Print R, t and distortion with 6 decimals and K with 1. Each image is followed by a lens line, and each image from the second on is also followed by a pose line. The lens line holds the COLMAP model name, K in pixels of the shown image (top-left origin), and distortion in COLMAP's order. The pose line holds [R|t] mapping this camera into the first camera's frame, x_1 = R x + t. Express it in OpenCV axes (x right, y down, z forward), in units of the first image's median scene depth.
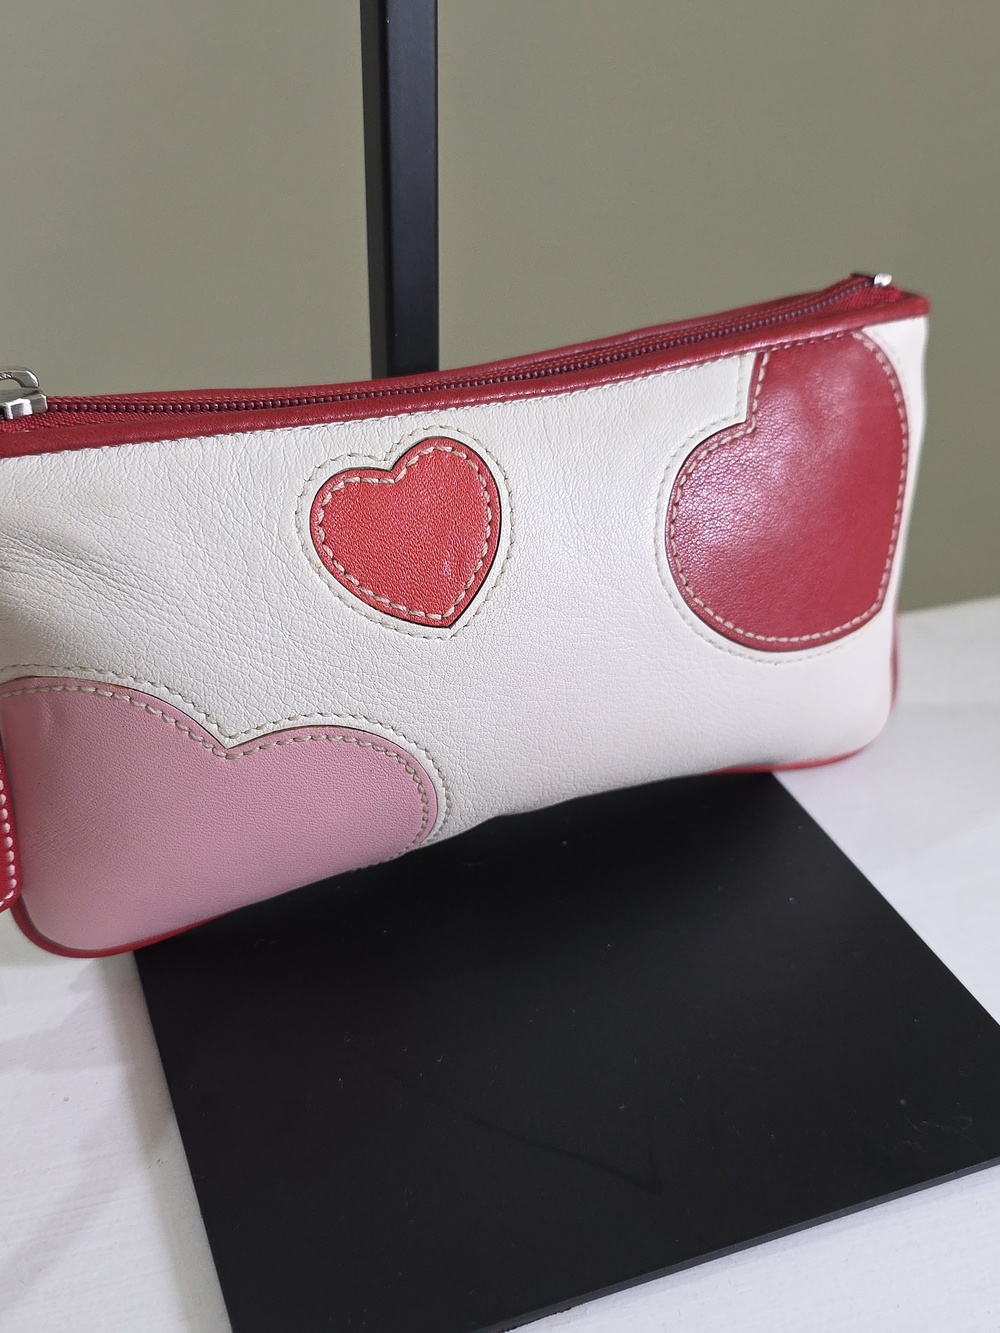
lens RADIAL K [[1533.5, 0, 500.0], [0, 1533.5, 666.5], [0, 0, 1]] dist [0.179631, -0.897468]
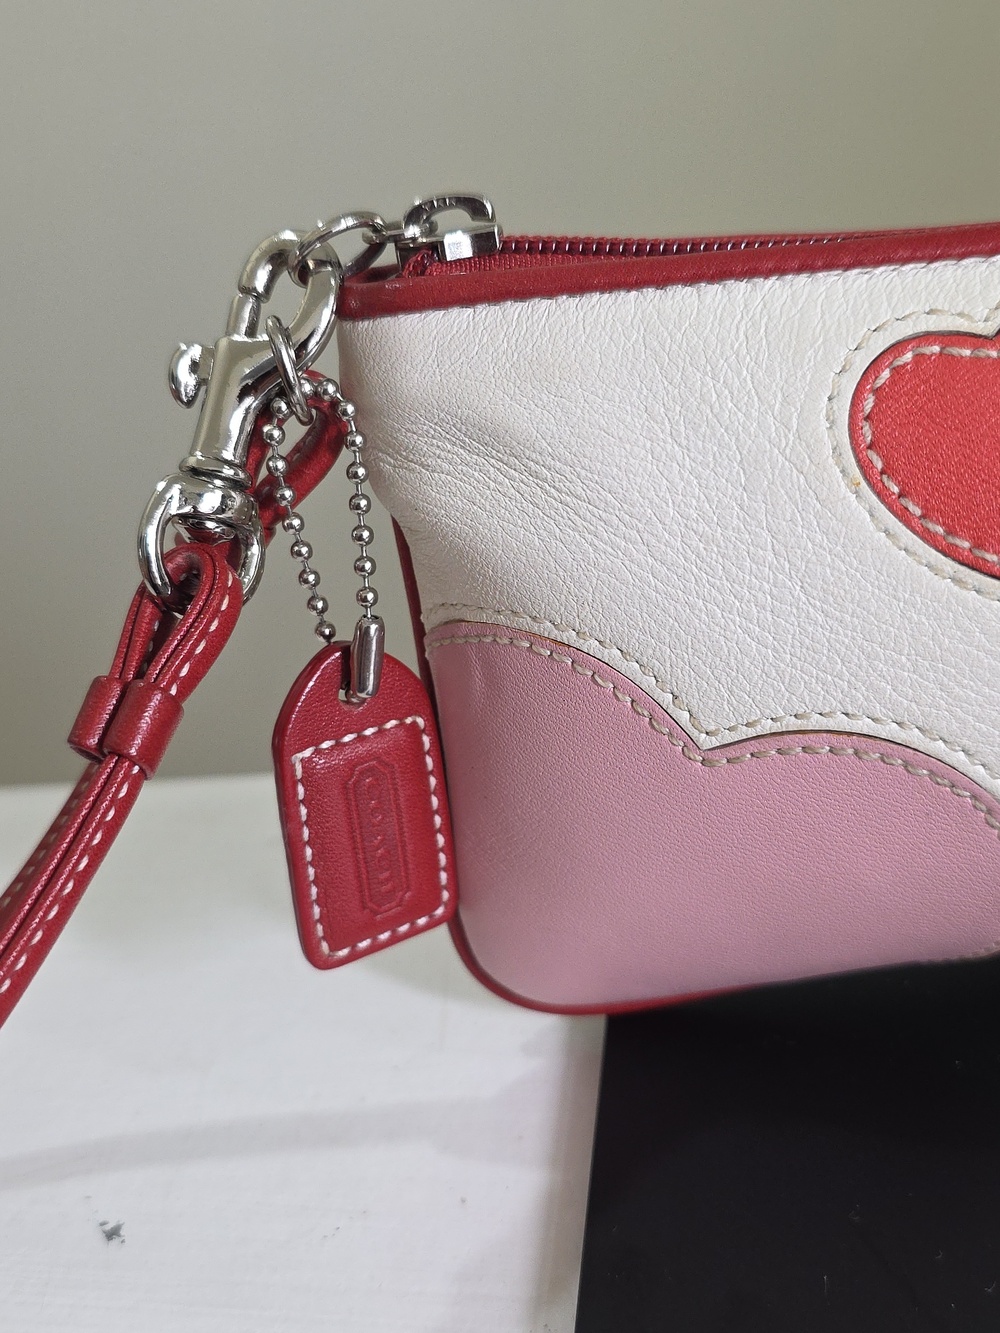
lens RADIAL K [[1533.5, 0, 500.0], [0, 1533.5, 666.5], [0, 0, 1]] dist [0.179631, -0.897468]
pose [[0.865707, 0.089386, -0.492505, 0.077385], [-0.102015, 0.994782, 0.001227, 0.025475], [0.490045, 0.049181, 0.870309, 0.371360]]
